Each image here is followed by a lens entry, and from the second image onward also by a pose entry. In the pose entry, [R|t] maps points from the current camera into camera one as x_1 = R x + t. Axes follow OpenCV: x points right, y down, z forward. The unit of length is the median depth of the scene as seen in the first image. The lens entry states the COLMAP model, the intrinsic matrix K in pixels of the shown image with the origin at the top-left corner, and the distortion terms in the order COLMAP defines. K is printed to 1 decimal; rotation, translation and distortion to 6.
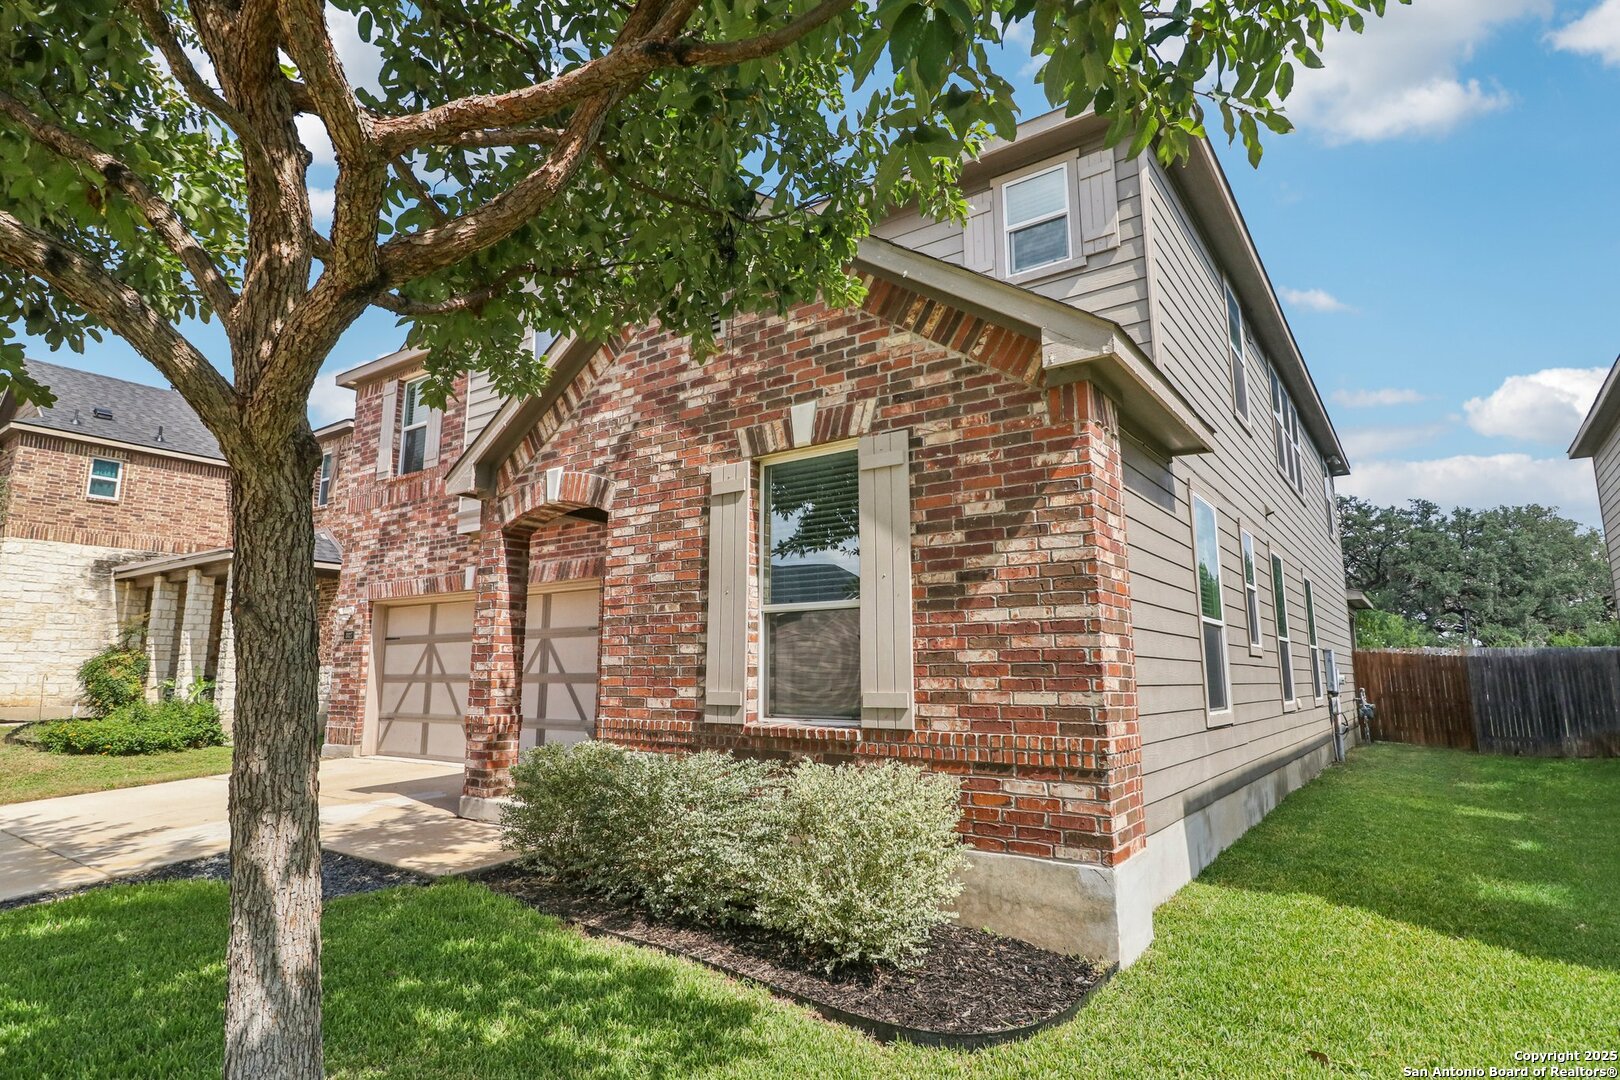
lens RADIAL K [[875.2, 0, 776.5], [0, 875.2, 519.0], [0, 0, 1]] dist [-0.003086, -0.001641]
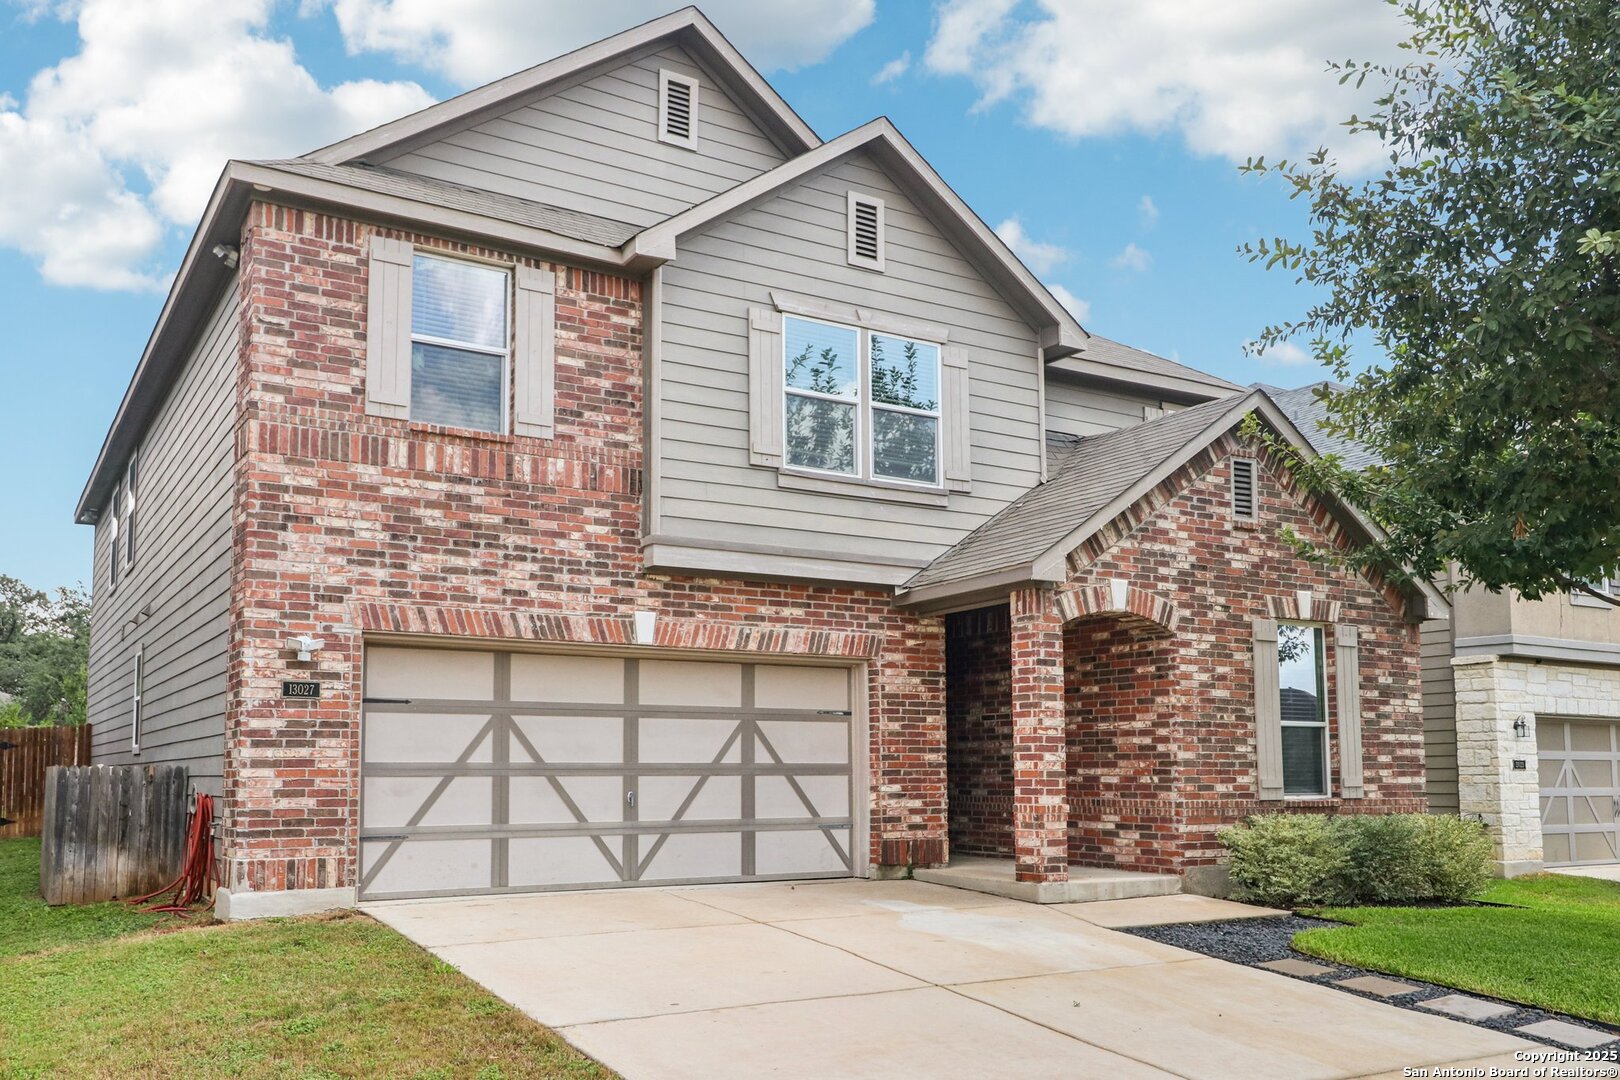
lens RADIAL K [[1315.4, 0, 736.5], [0, 1315.4, 659.3], [0, 0, 1]] dist [0.016727, -0.014523]
pose [[0.397558, 0.078342, 0.914226, -2.083354], [-0.165306, 0.986162, -0.012622, 0.150413], [-0.902564, -0.146109, 0.405007, 0.805437]]
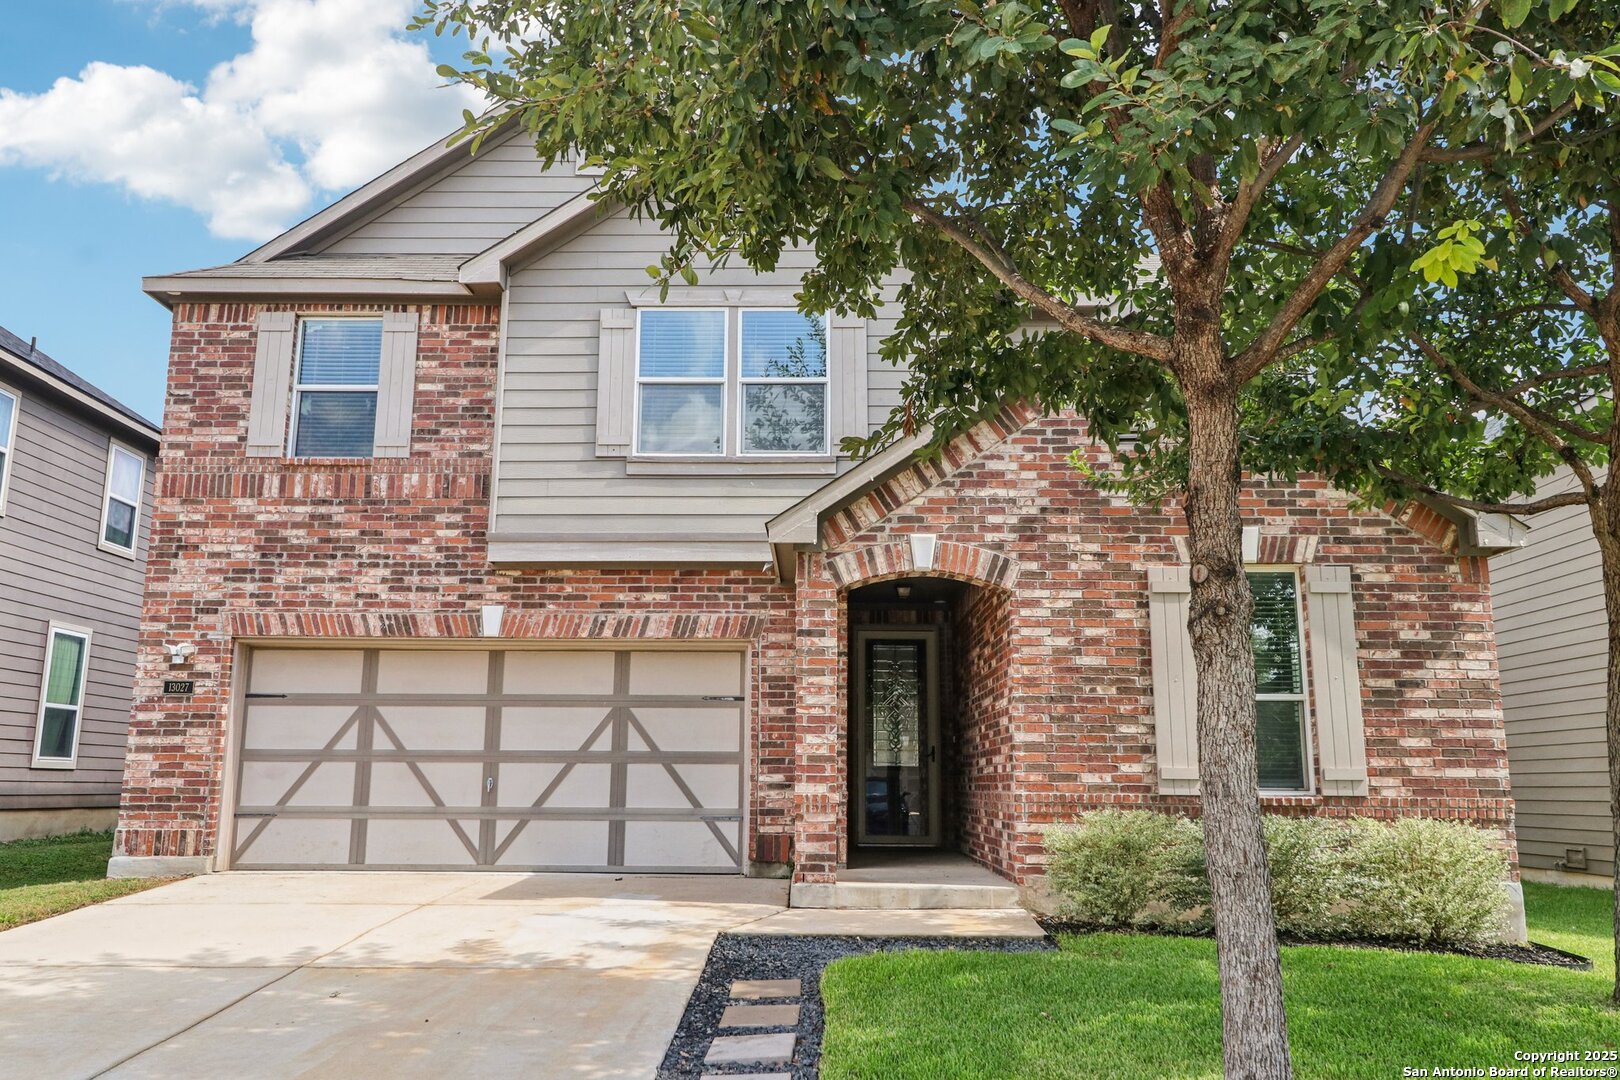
lens RADIAL K [[1227.1, 0, 785.5], [0, 1227.1, 535.5], [0, 0, 1]] dist [0.011184, -0.003969]
pose [[0.809615, 0.121008, 0.574353, -1.228361], [-0.113137, 0.992341, -0.049593, 0.029050], [-0.575955, -0.024829, 0.817104, -0.008072]]
